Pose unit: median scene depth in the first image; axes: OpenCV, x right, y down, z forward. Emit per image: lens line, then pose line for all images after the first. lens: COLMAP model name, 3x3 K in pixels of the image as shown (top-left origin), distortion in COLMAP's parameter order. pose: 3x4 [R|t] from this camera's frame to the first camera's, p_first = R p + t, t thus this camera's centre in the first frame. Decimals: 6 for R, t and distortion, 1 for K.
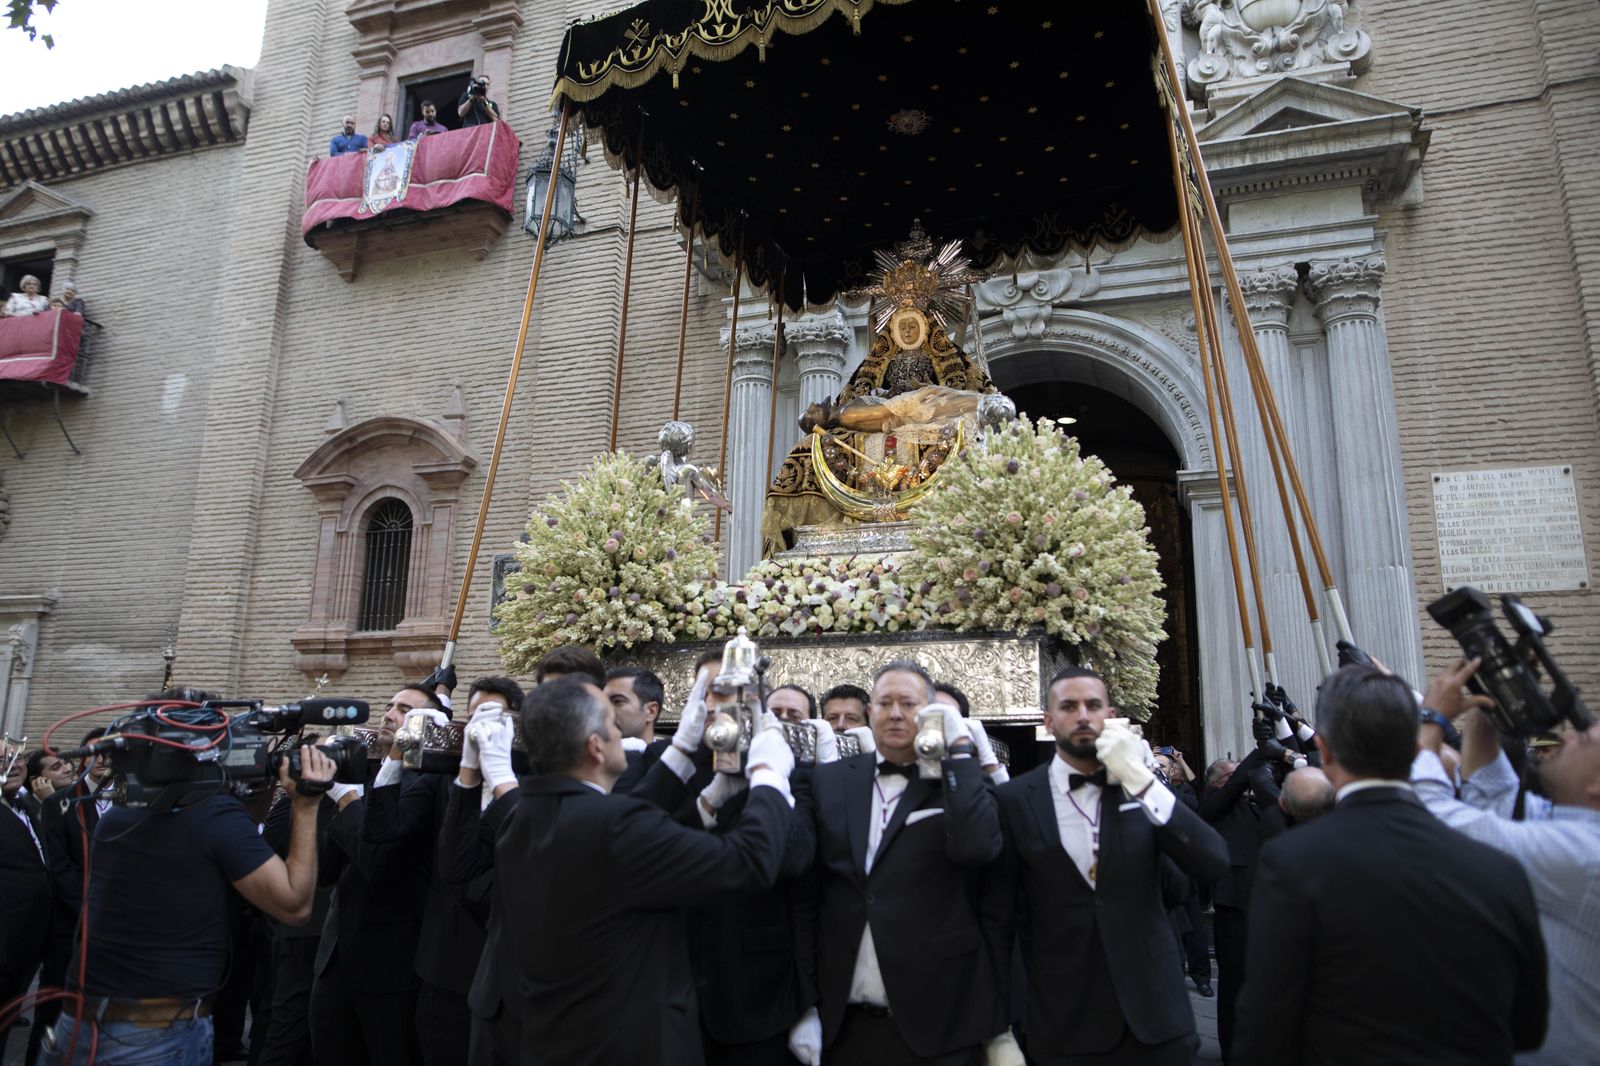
lens RADIAL K [[1101.5, 0, 762.9], [0, 1101.5, 530.6], [0, 0, 1]] dist [-0.043439, 0.050771]
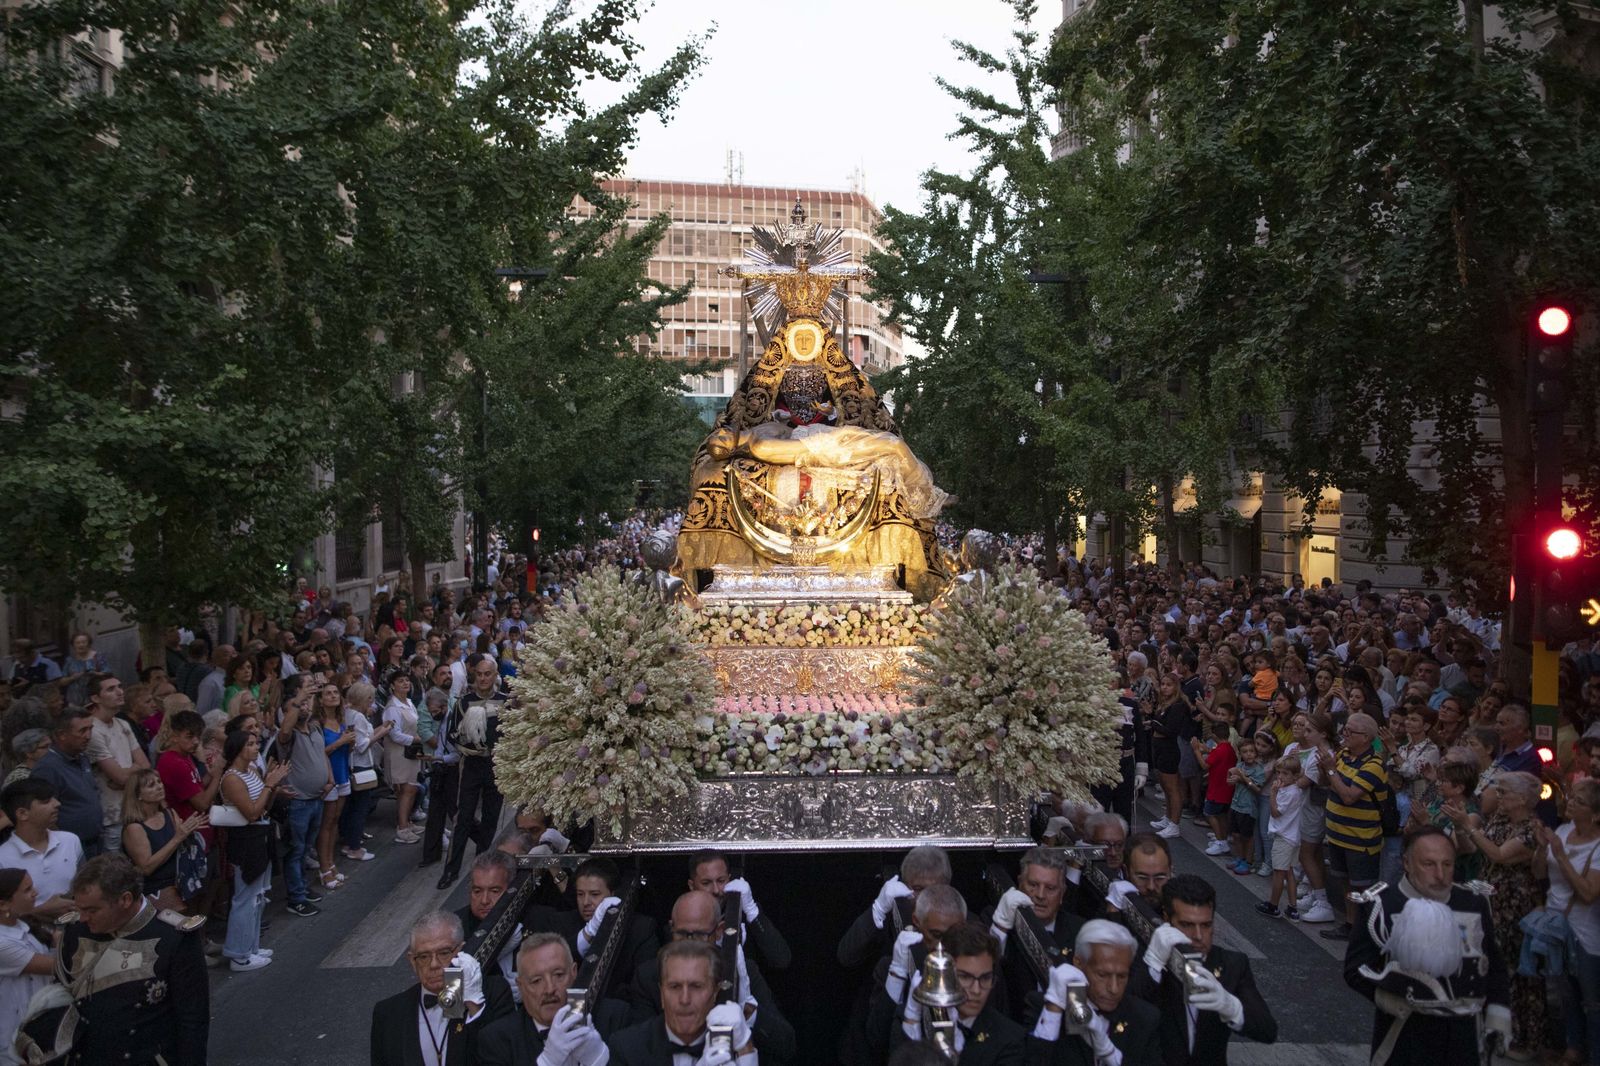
lens RADIAL K [[1160.3, 0, 800.0], [0, 1160.3, 533.0], [0, 0, 1]] dist [-0.050075, 0.000291]
pose [[0.937181, -0.025777, 0.347889, -0.369404], [-0.056523, 0.972867, 0.224354, -0.386222], [-0.344233, -0.229925, 0.910296, 0.025314]]
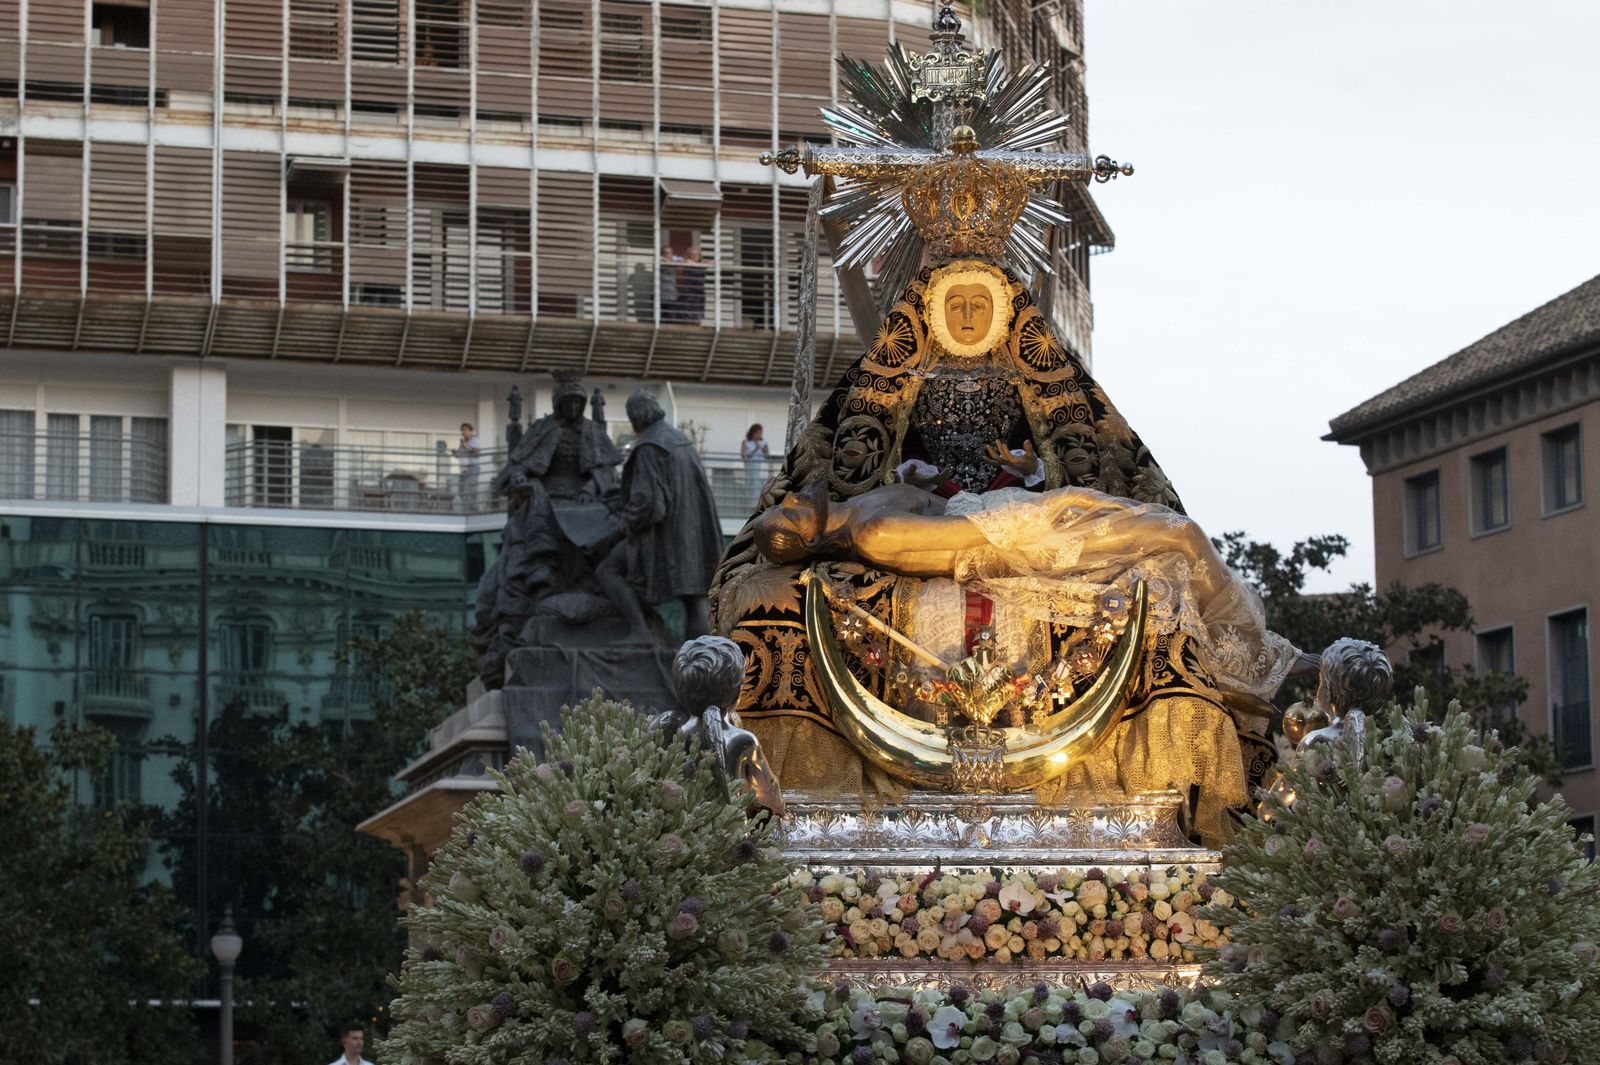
lens RADIAL K [[4662.6, 0, 800.0], [0, 4662.6, 532.5], [0, 0, 1]] dist [-0.188001, 0.383637]
pose [[0.935994, 0.037490, 0.350014, -0.876270], [-0.060077, 0.996738, 0.053895, -0.296425], [-0.346852, -0.071473, 0.935193, -1.066035]]
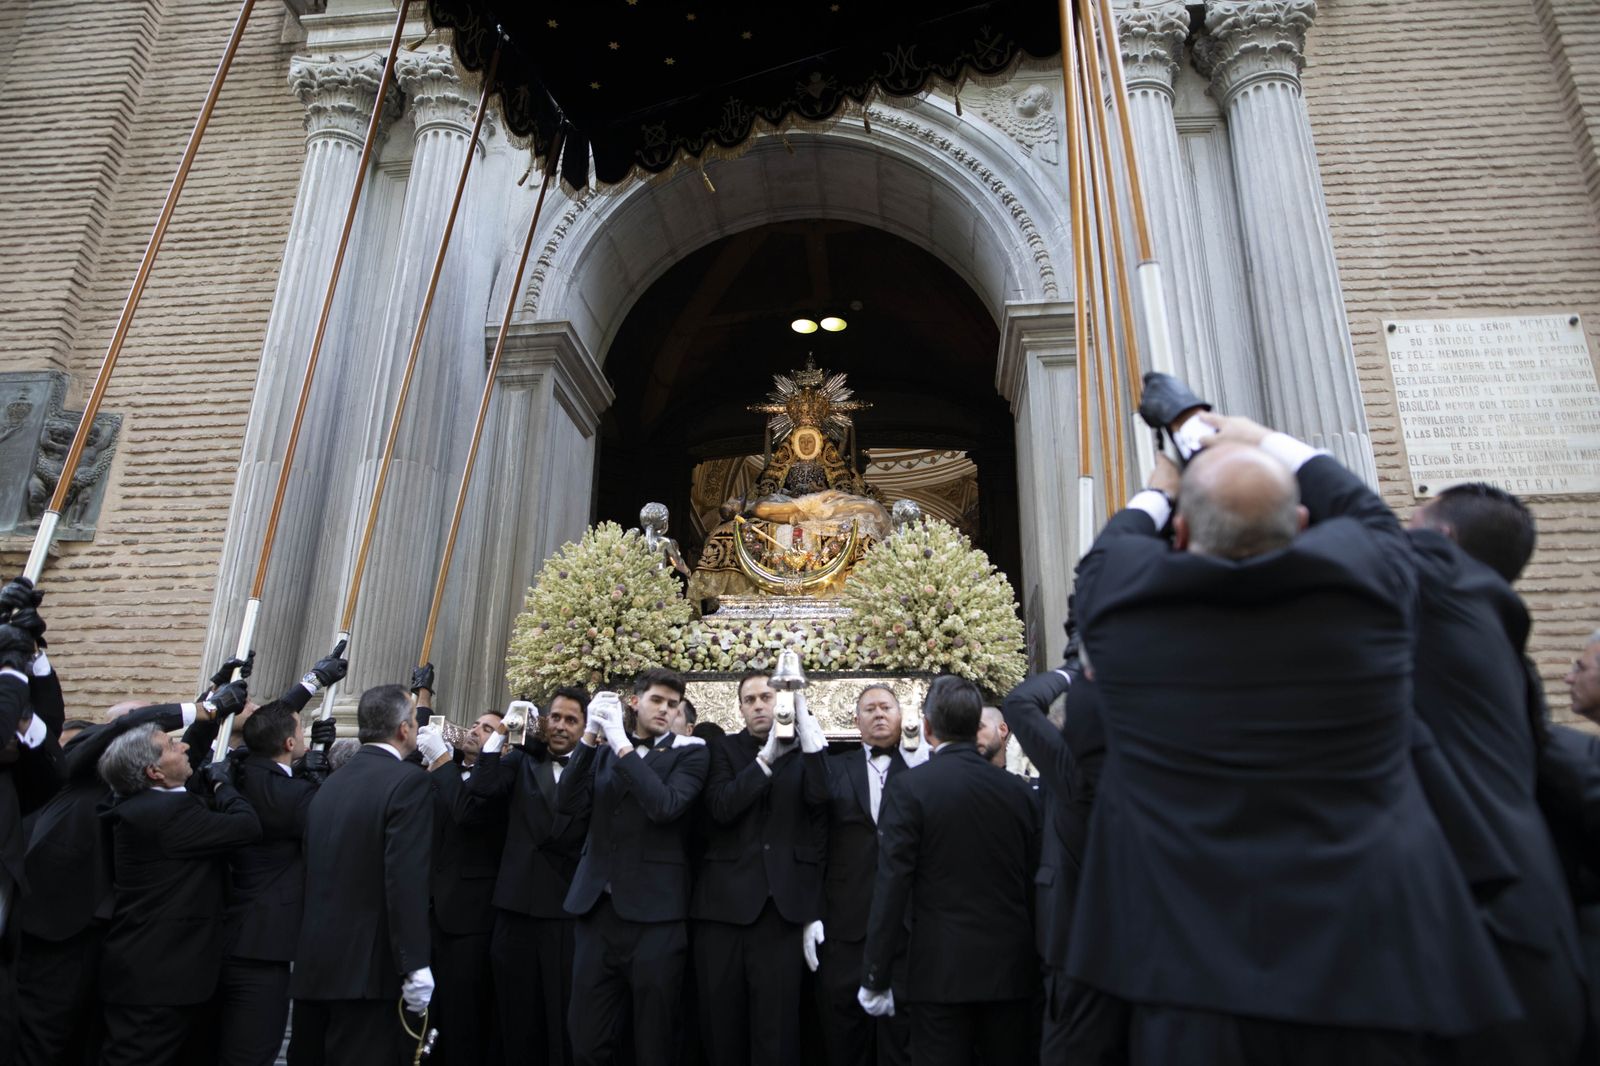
lens RADIAL K [[1101.5, 0, 762.9], [0, 1101.5, 530.6], [0, 0, 1]] dist [-0.043439, 0.050771]
pose [[0.978819, 0.070393, 0.192245, -0.227889], [-0.053245, 0.994245, -0.092956, 0.049955], [-0.197682, 0.080751, 0.976935, -0.294891]]
